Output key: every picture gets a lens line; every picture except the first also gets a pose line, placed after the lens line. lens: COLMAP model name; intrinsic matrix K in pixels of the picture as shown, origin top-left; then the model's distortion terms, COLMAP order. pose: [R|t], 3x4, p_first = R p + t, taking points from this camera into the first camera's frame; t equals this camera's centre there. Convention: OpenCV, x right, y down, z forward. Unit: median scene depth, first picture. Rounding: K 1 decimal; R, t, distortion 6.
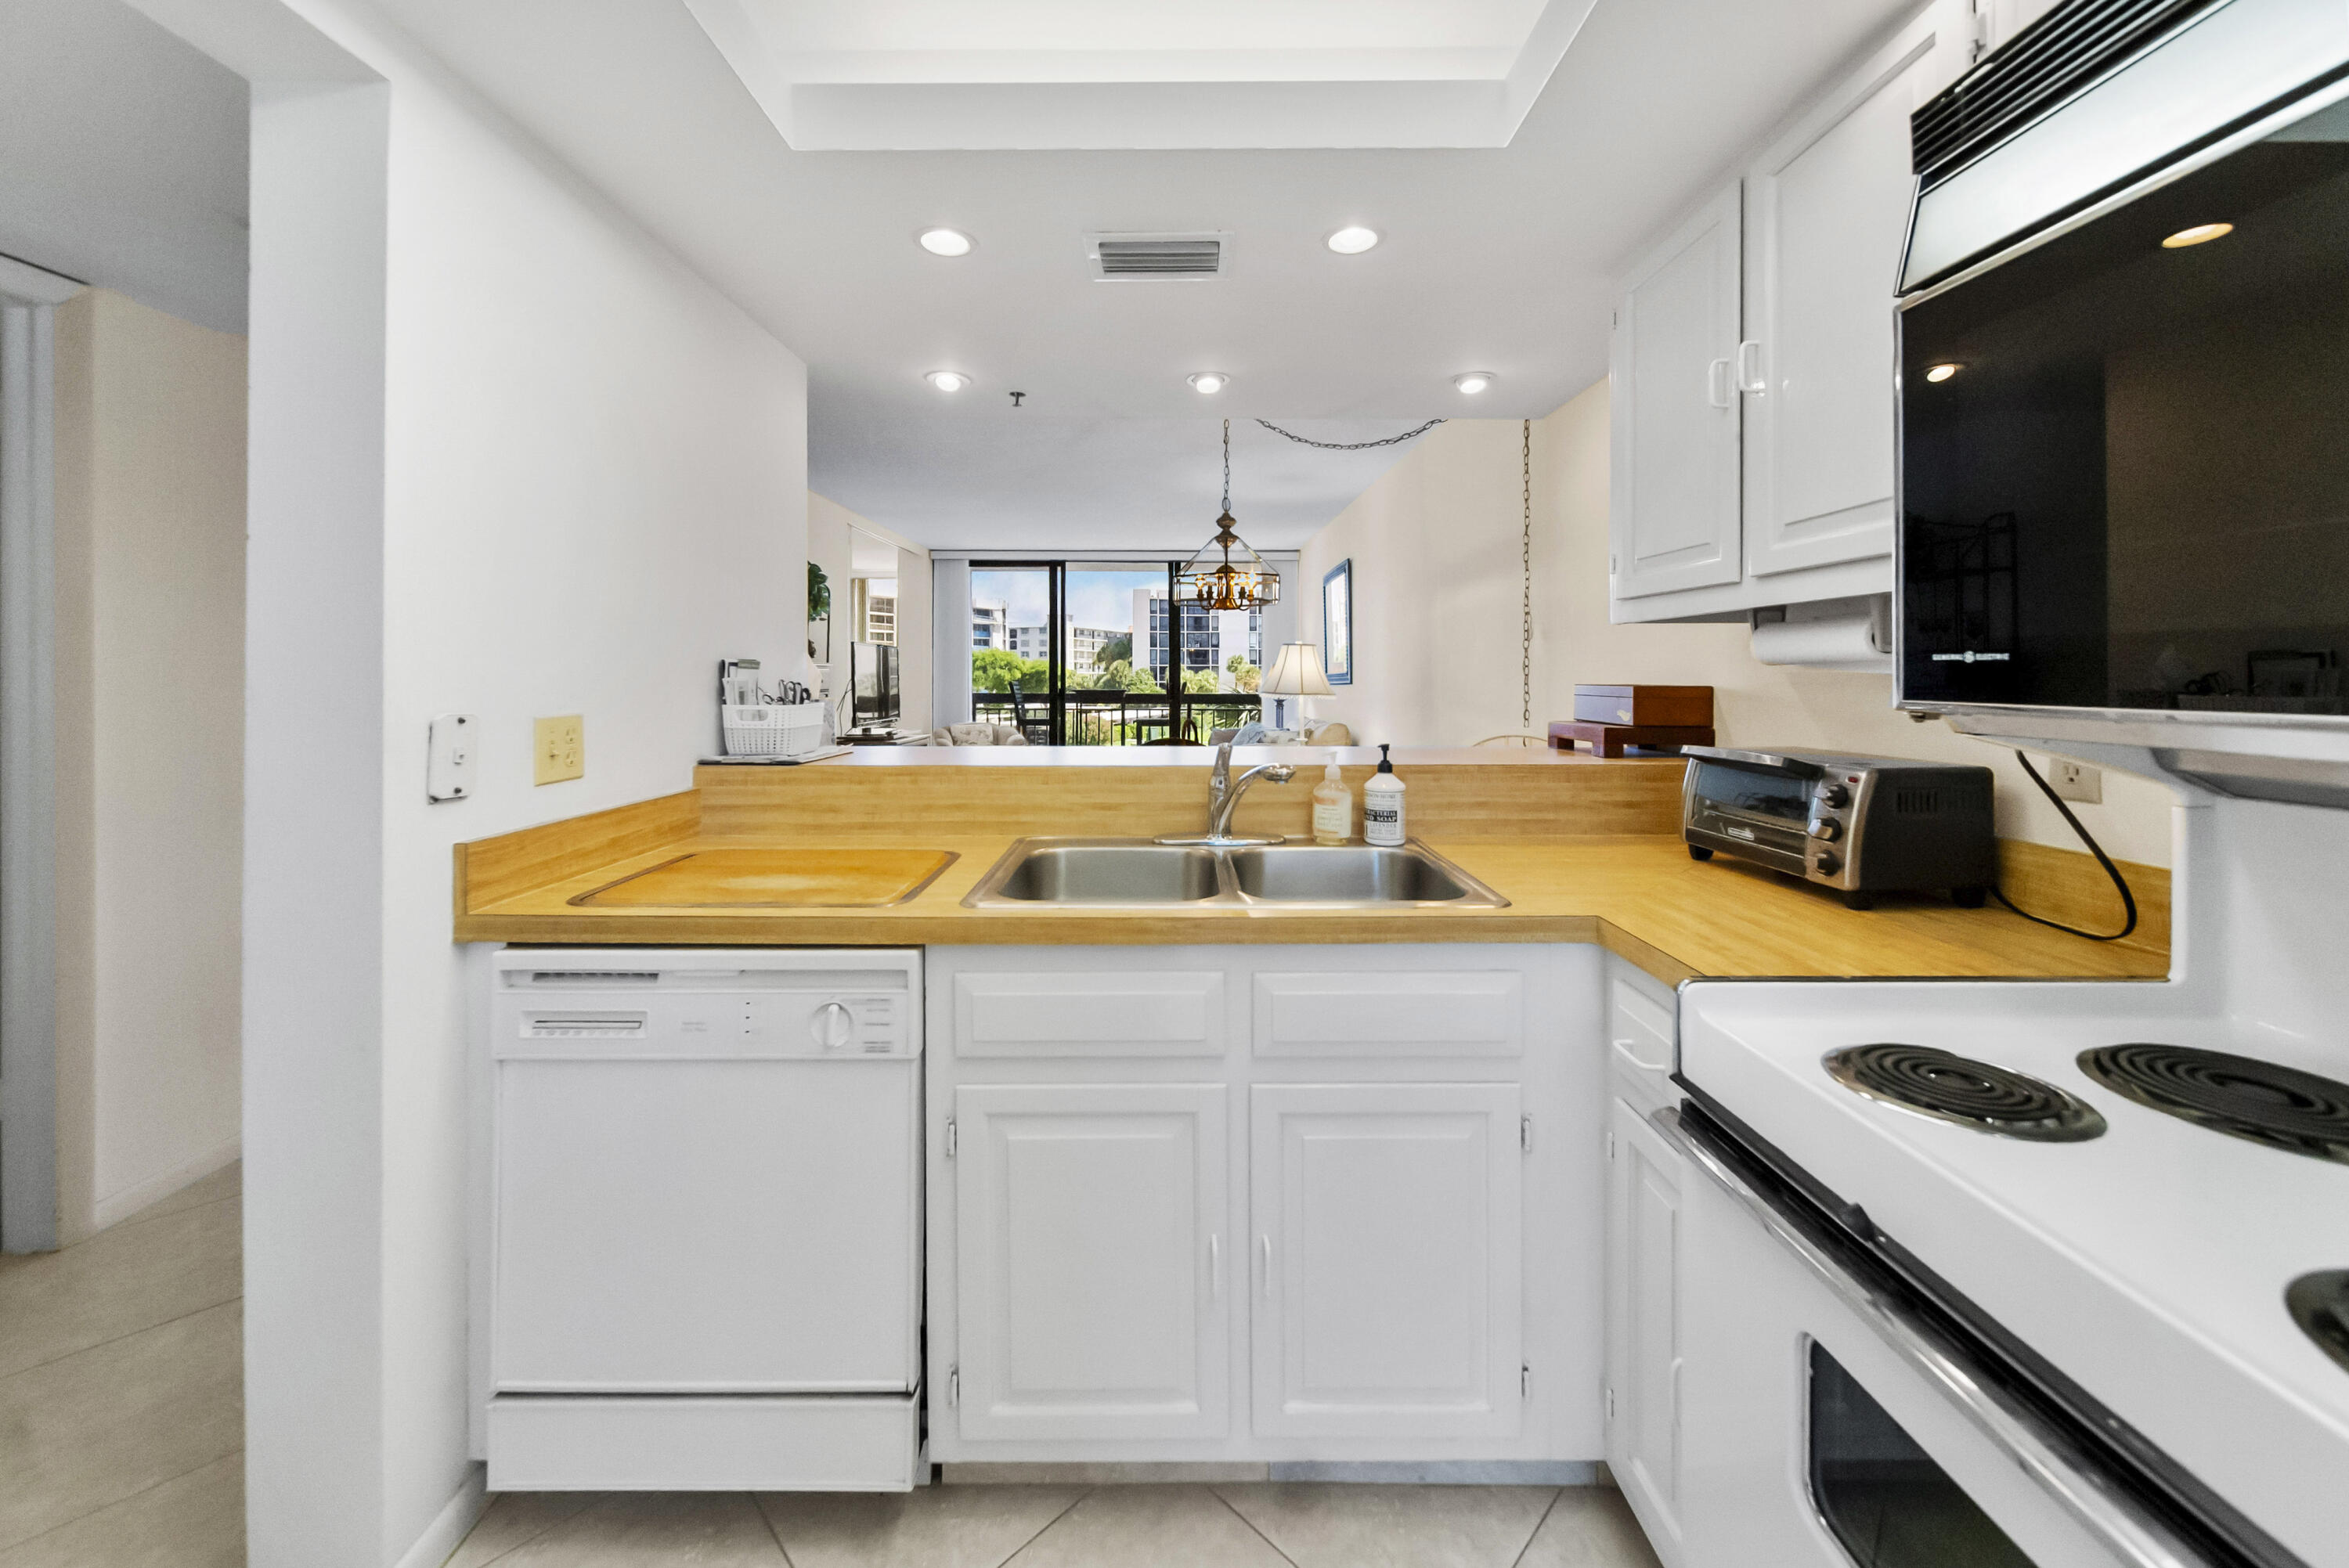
lens RADIAL K [[888.4, 0, 1172.8], [0, 888.4, 668.8], [0, 0, 1]] dist [0.000214, -0.000074]
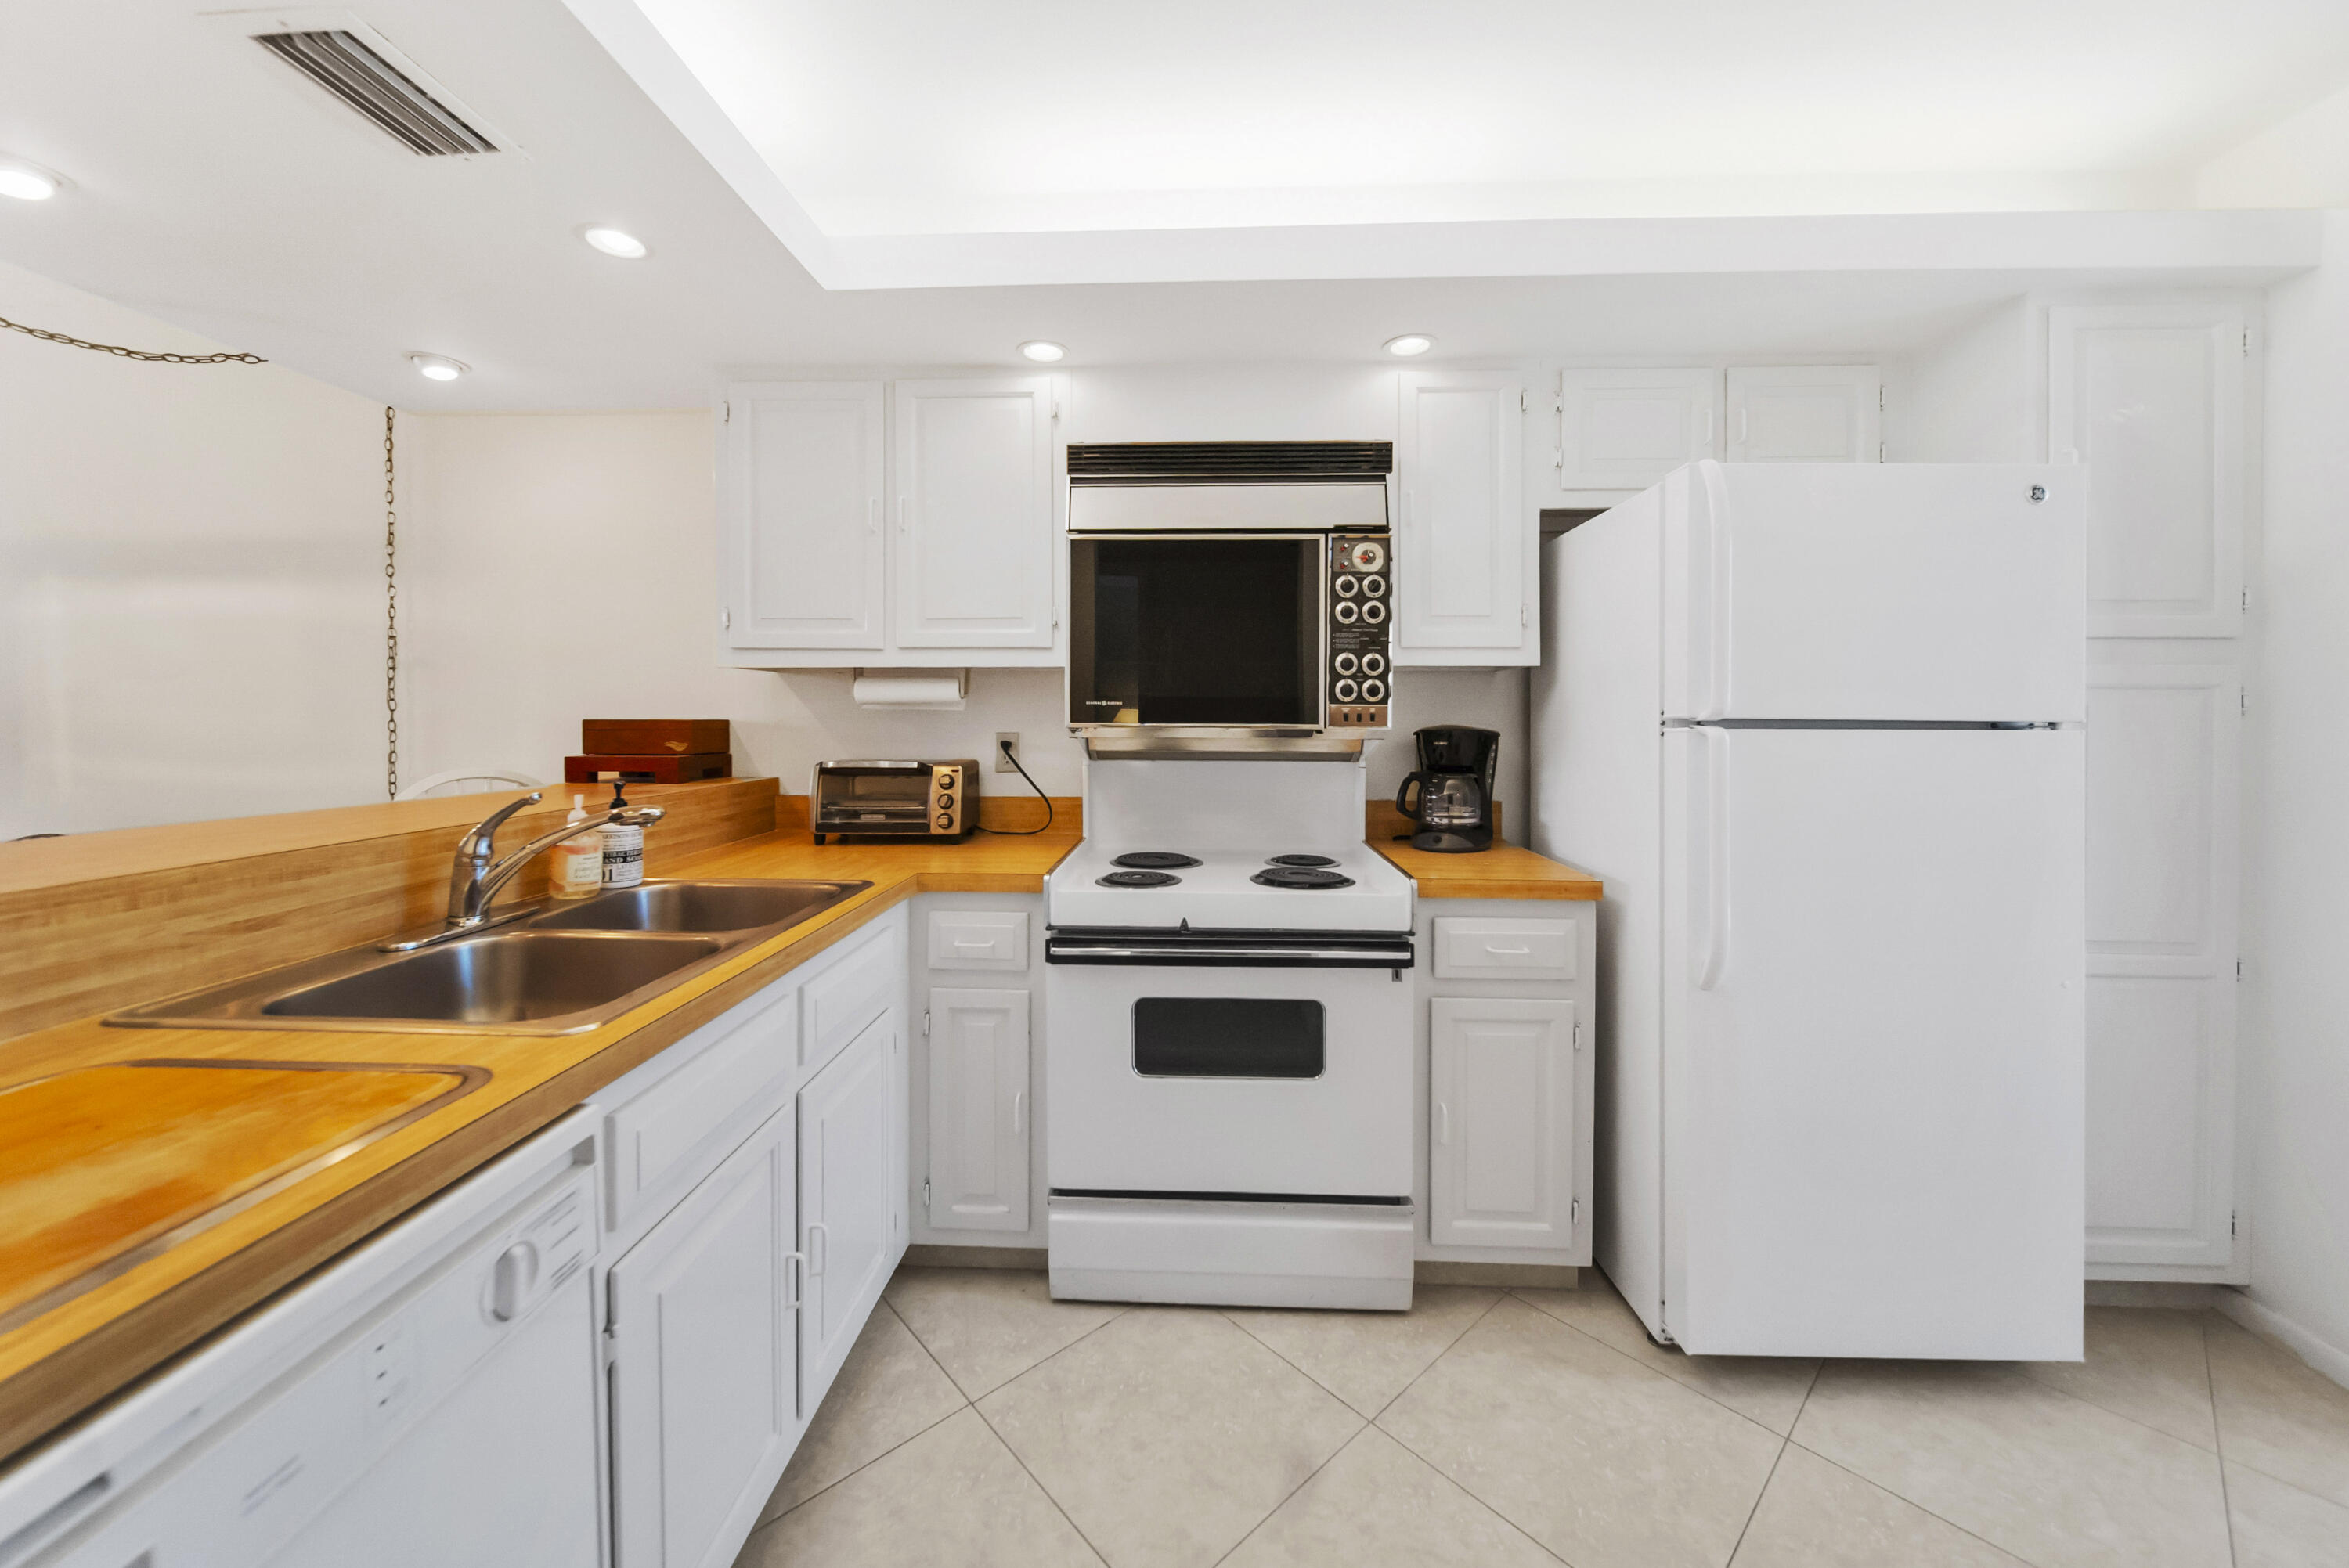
lens RADIAL K [[888.4, 0, 1172.8], [0, 888.4, 668.8], [0, 0, 1]] dist [0.000214, -0.000074]
pose [[0.037240, 0.049199, 0.998095, -0.666765], [-0.007772, 0.998771, -0.048942, 0.005698], [-0.999276, -0.005935, 0.037576, 0.354363]]
